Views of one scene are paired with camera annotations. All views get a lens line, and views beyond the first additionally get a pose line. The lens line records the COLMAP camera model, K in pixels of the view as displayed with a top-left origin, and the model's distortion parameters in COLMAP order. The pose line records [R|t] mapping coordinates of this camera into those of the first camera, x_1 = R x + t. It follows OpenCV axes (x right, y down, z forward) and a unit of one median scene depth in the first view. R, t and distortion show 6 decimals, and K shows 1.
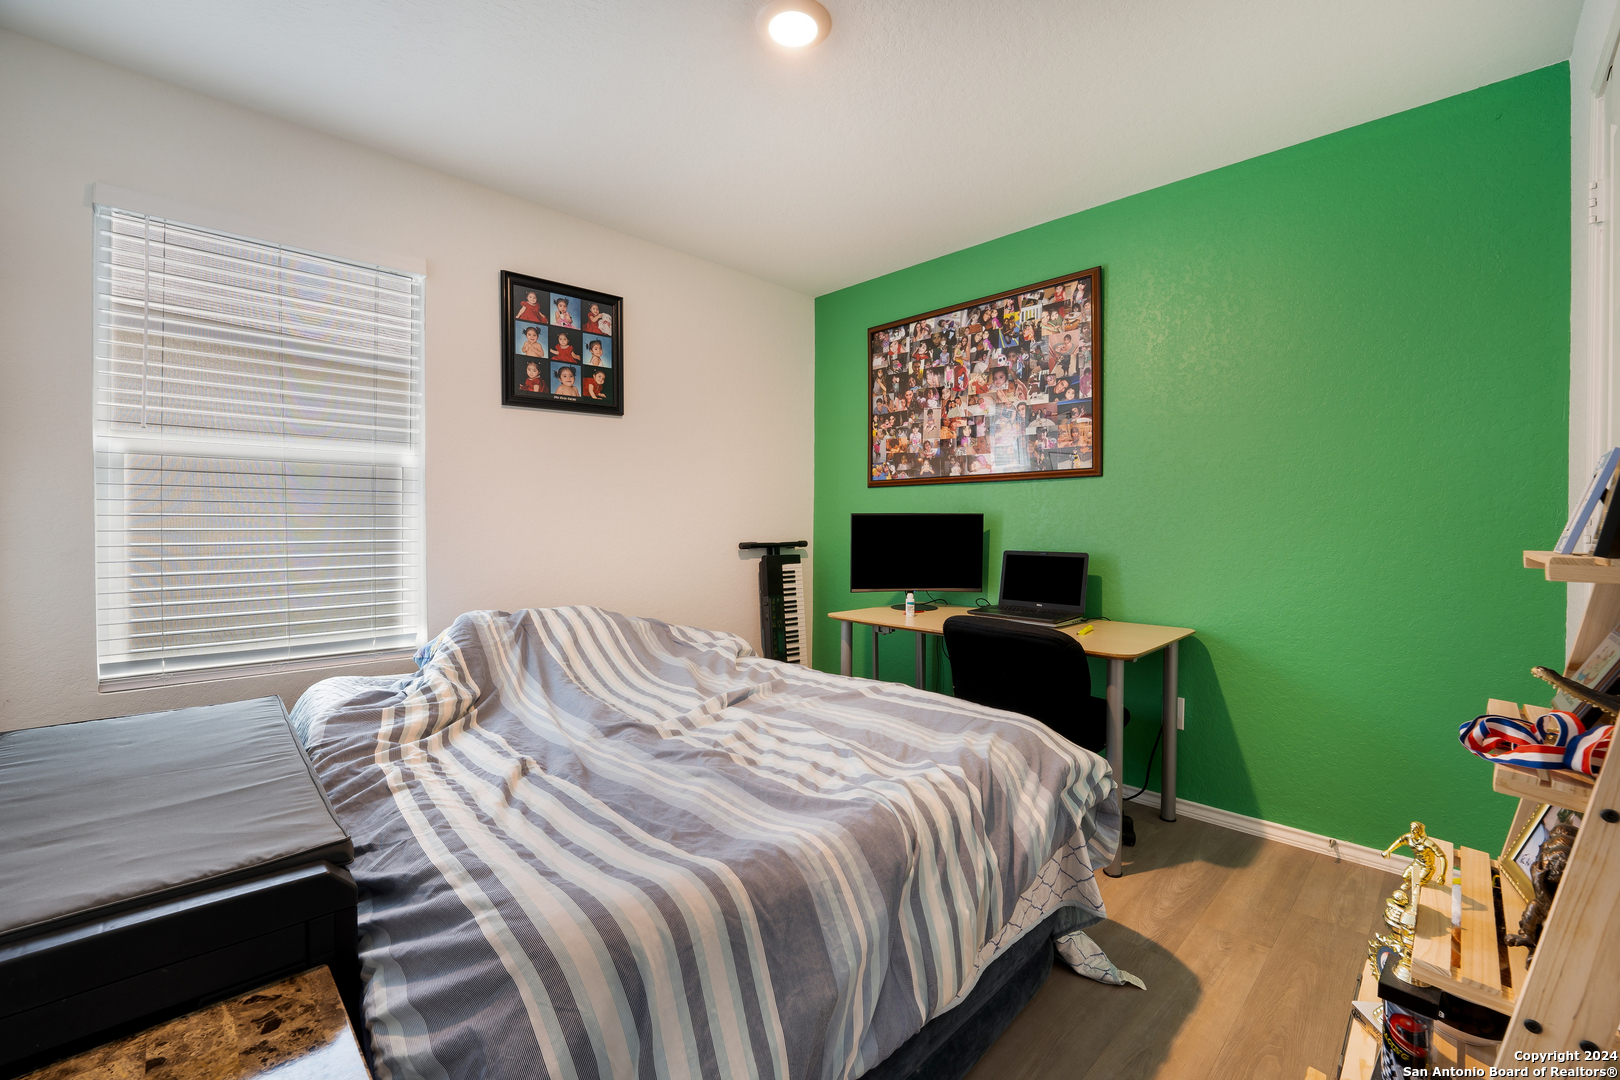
lens RADIAL K [[666.0, 0, 793.5], [0, 666.0, 545.1], [0, 0, 1]] dist [-0.002295, -0.000347]
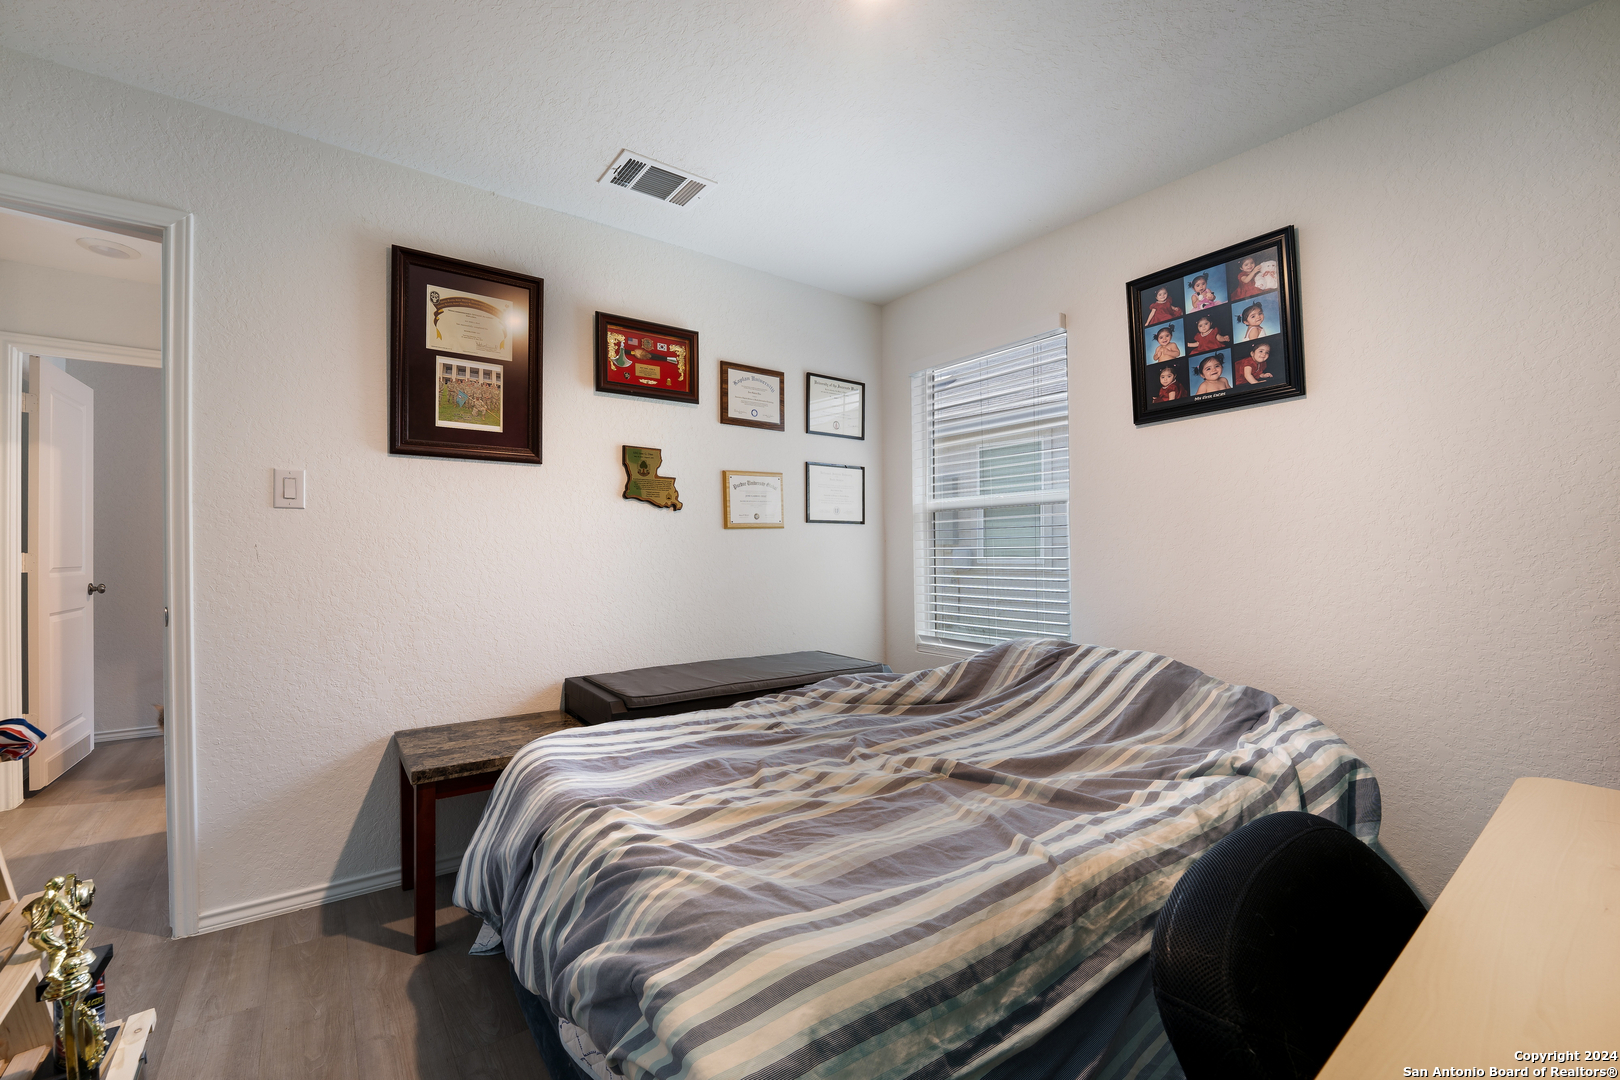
lens RADIAL K [[666.0, 0, 793.5], [0, 666.0, 545.1], [0, 0, 1]] dist [-0.002295, -0.000347]
pose [[-0.111659, -0.009415, -0.993702, 0.506247], [-0.028576, 0.999572, -0.006260, -0.024432], [0.993336, 0.027697, -0.111881, 0.608589]]
